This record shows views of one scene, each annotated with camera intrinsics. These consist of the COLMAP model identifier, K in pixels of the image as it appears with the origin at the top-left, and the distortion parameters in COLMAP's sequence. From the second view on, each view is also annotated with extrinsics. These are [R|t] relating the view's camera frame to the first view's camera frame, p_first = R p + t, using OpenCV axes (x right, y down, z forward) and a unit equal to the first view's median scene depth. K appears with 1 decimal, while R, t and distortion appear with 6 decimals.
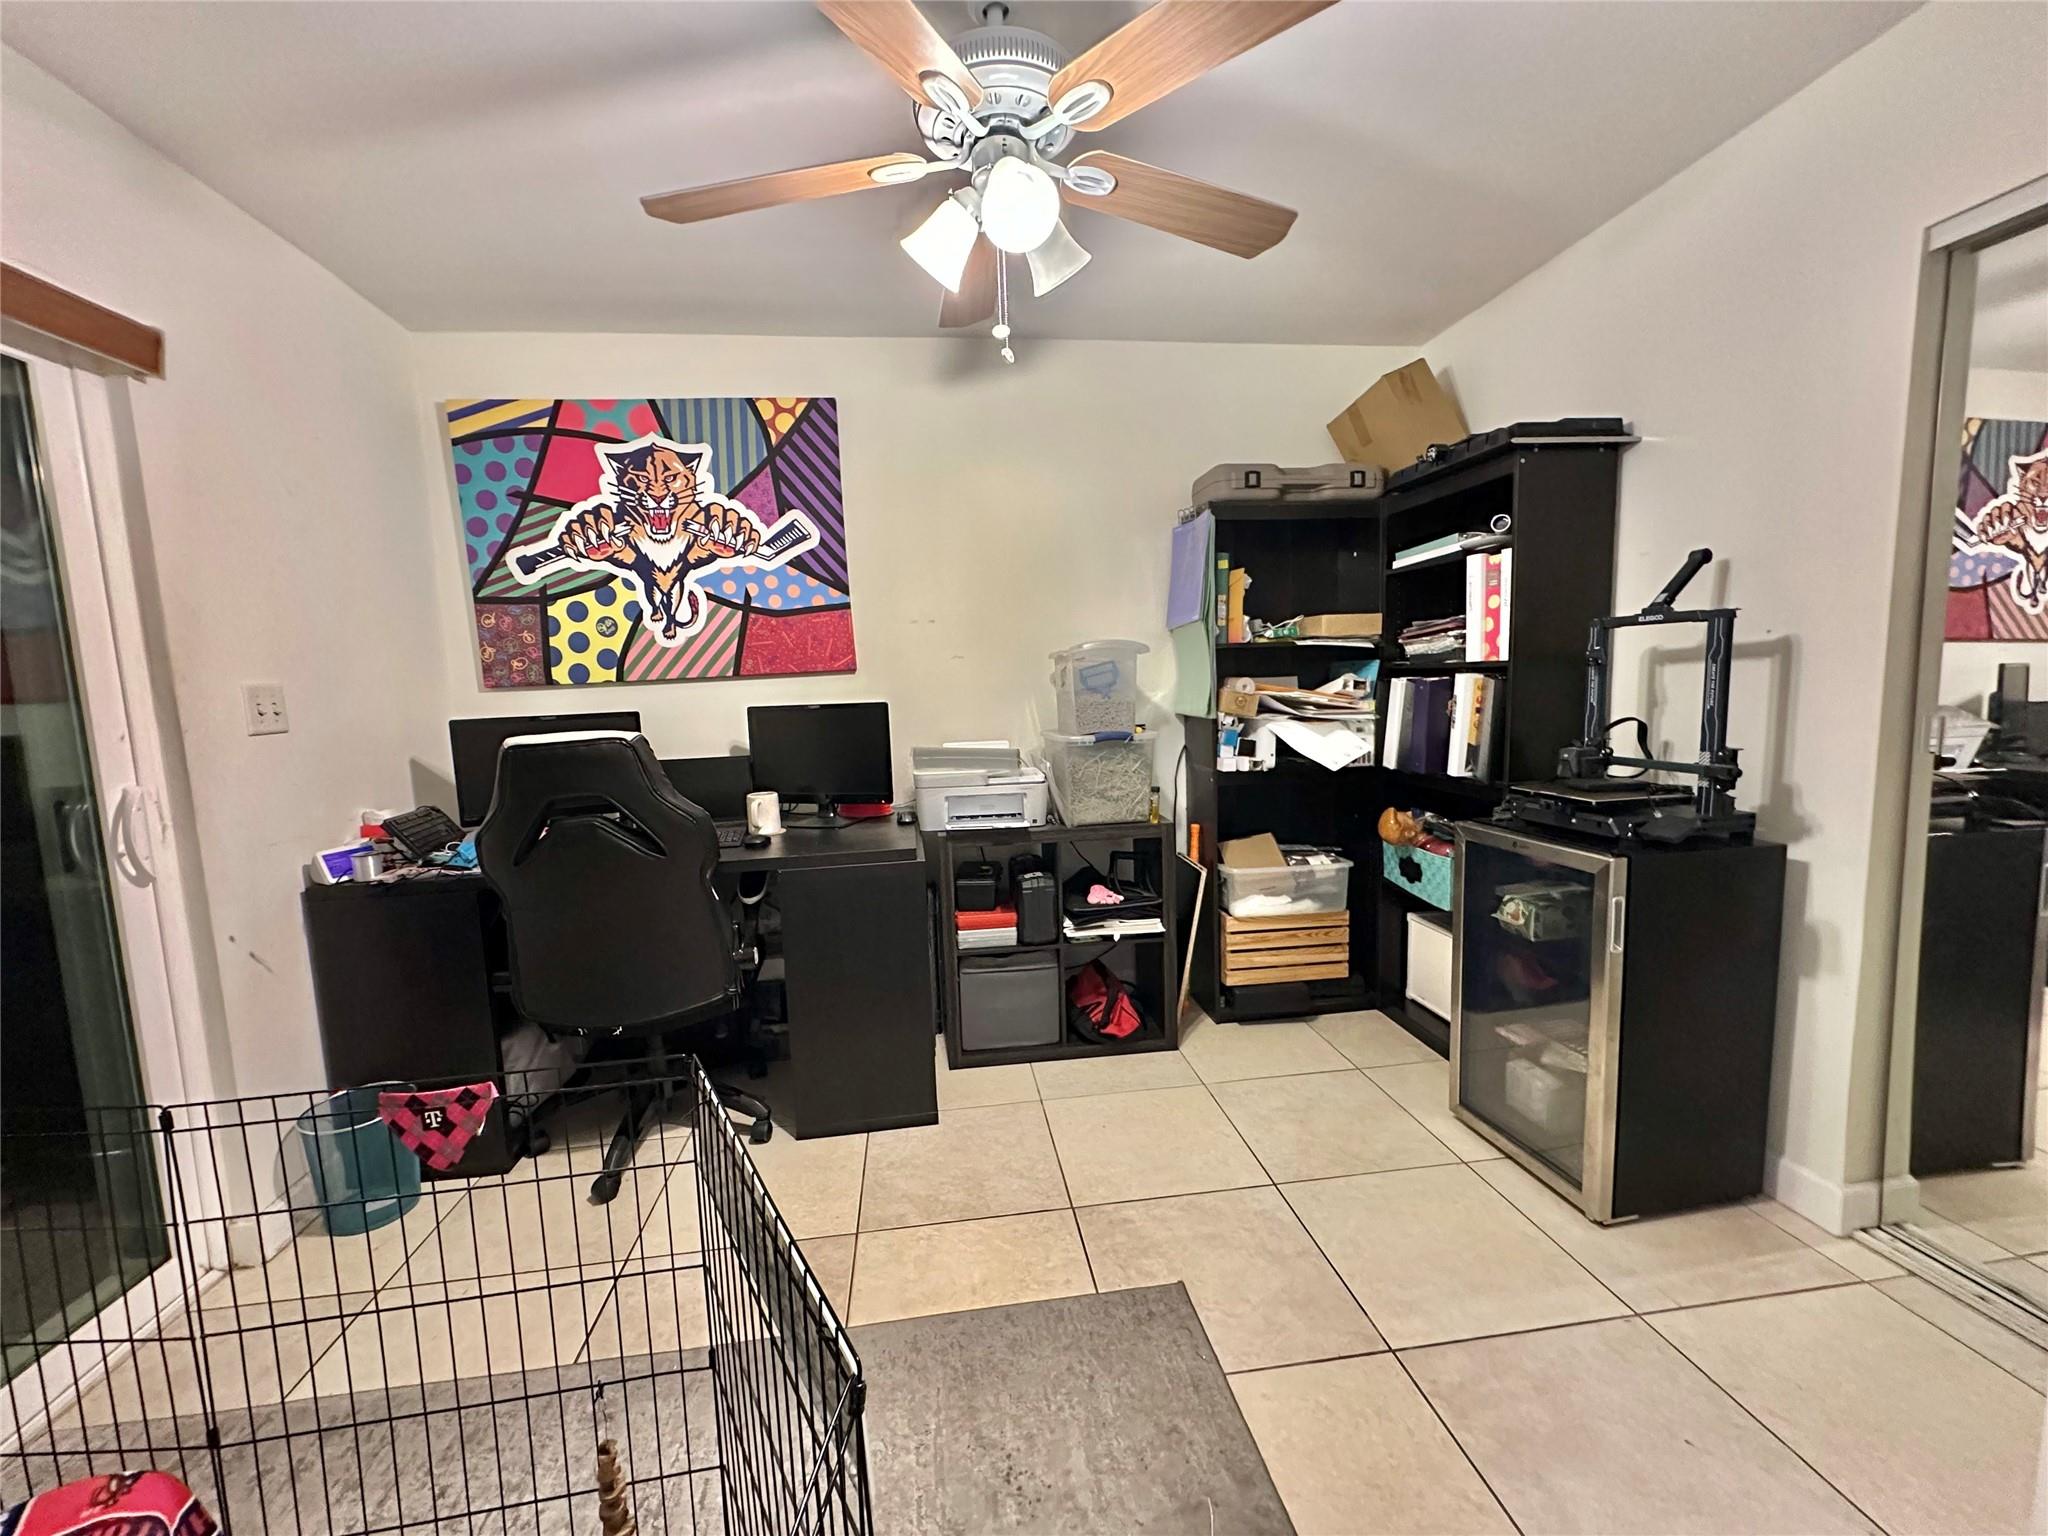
lens RADIAL K [[823.9, 0, 1019.8], [0, 823.9, 773.6], [0, 0, 1]] dist [0.001603, -0.000235]
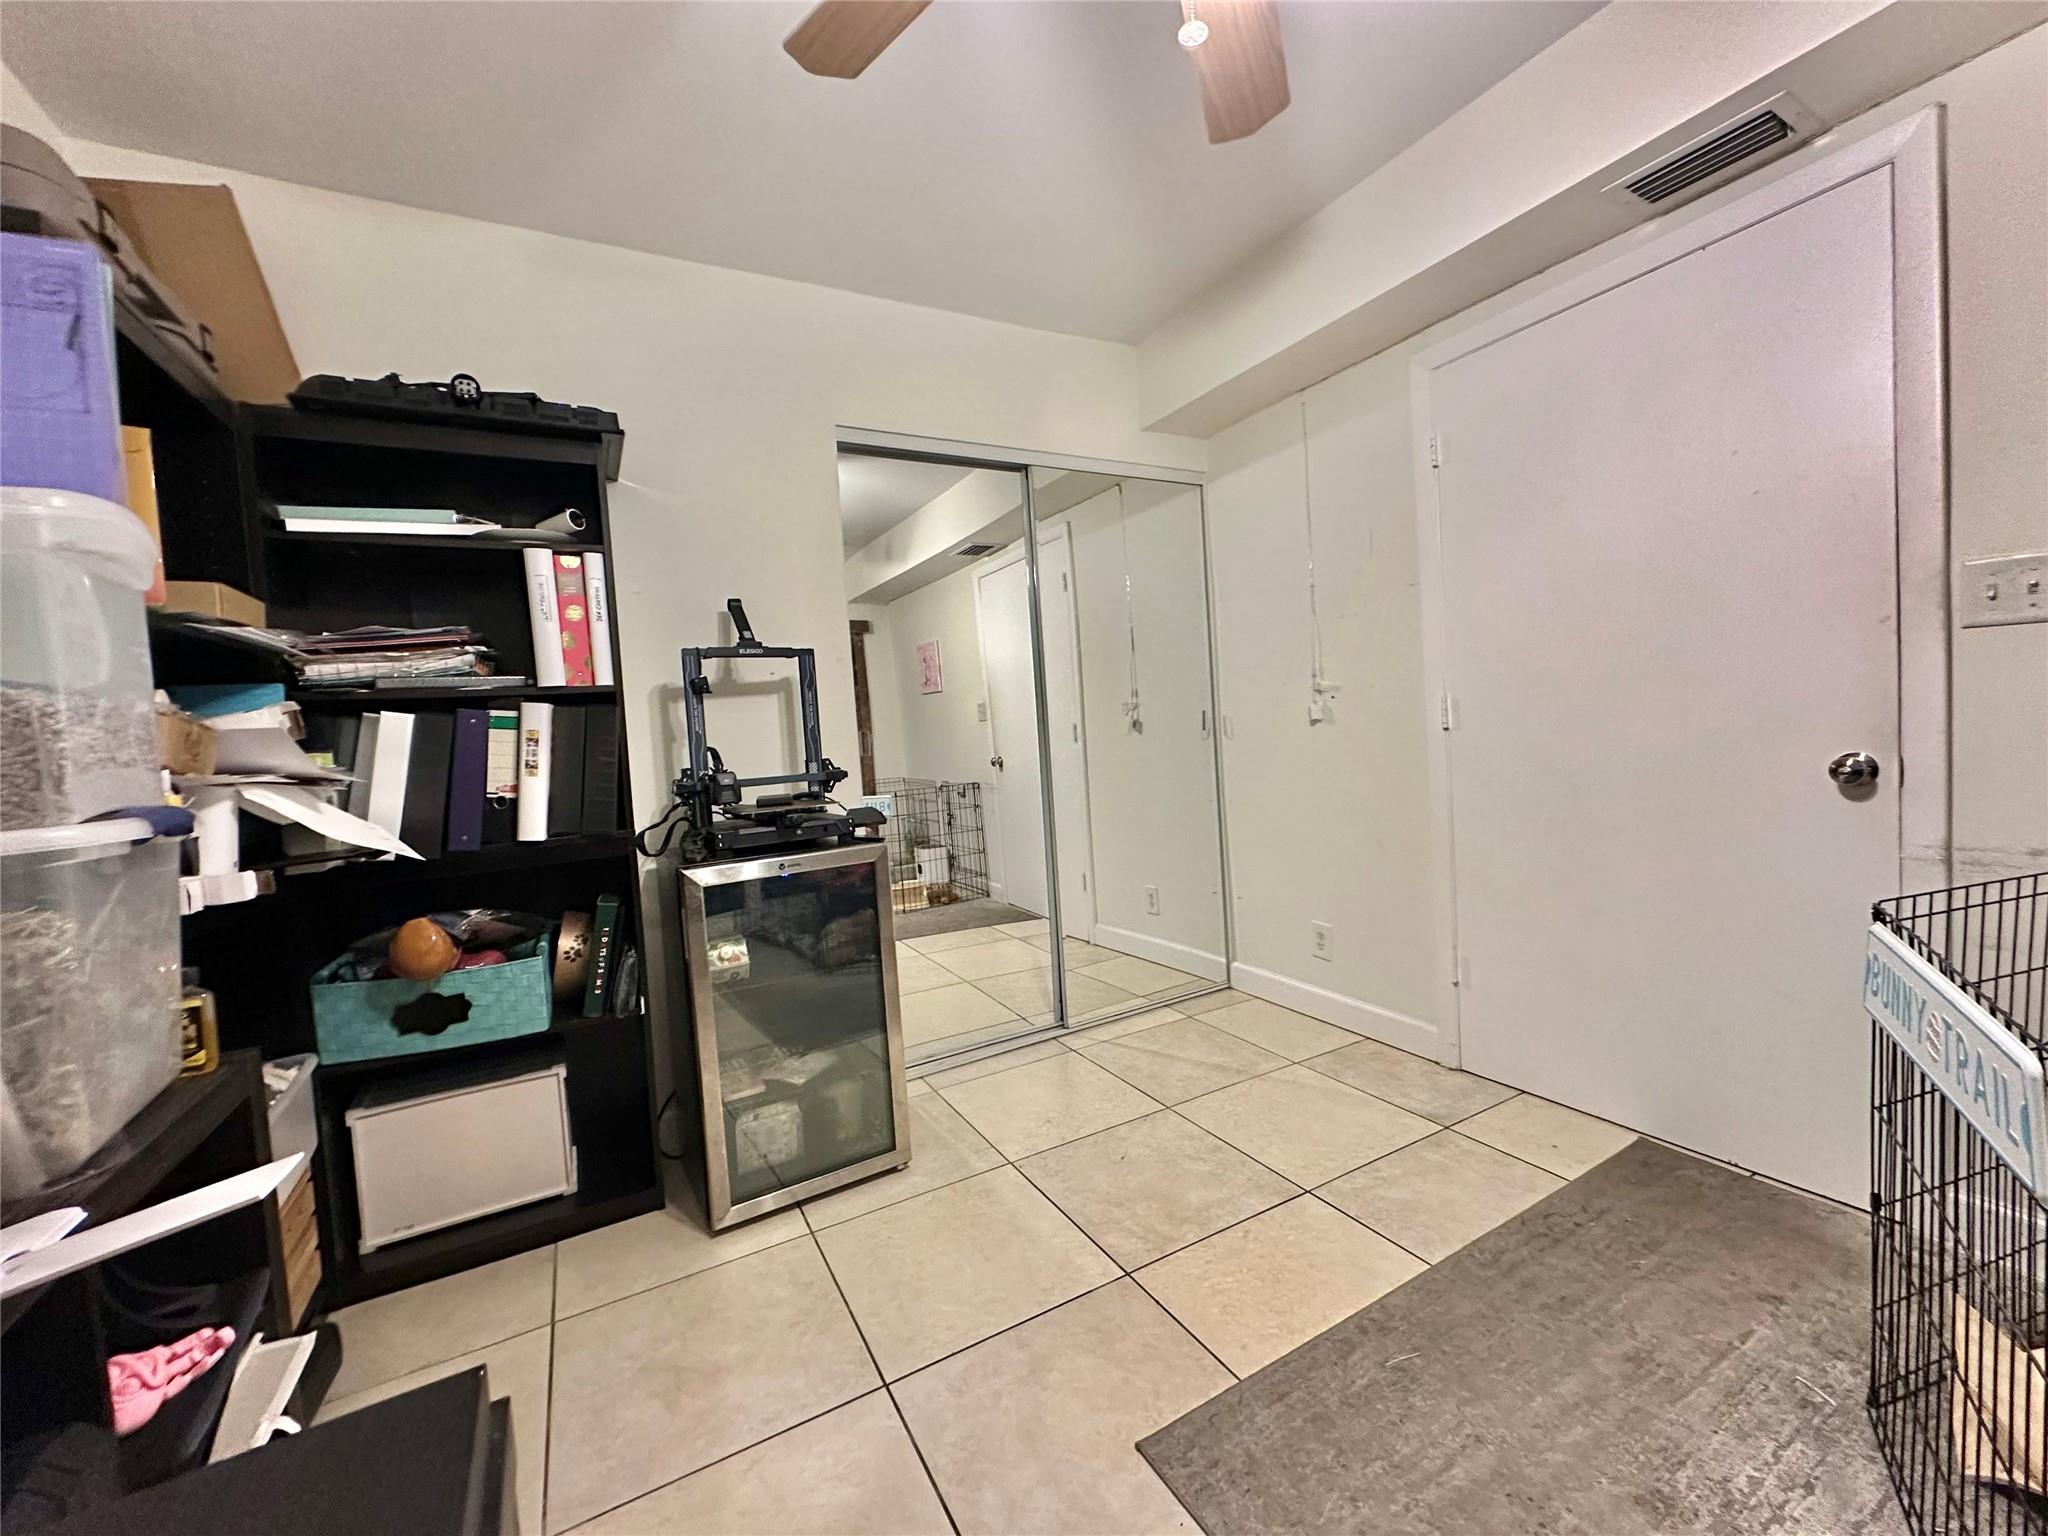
lens RADIAL K [[823.9, 0, 1019.0], [0, 823.9, 772.5], [0, 0, 1]] dist [0.001603, -0.000235]
pose [[-0.371419, 0.002683, 0.928462, -0.322814], [0.179845, 0.981264, 0.069109, -0.032328], [-0.910881, 0.192648, -0.364942, 0.893057]]
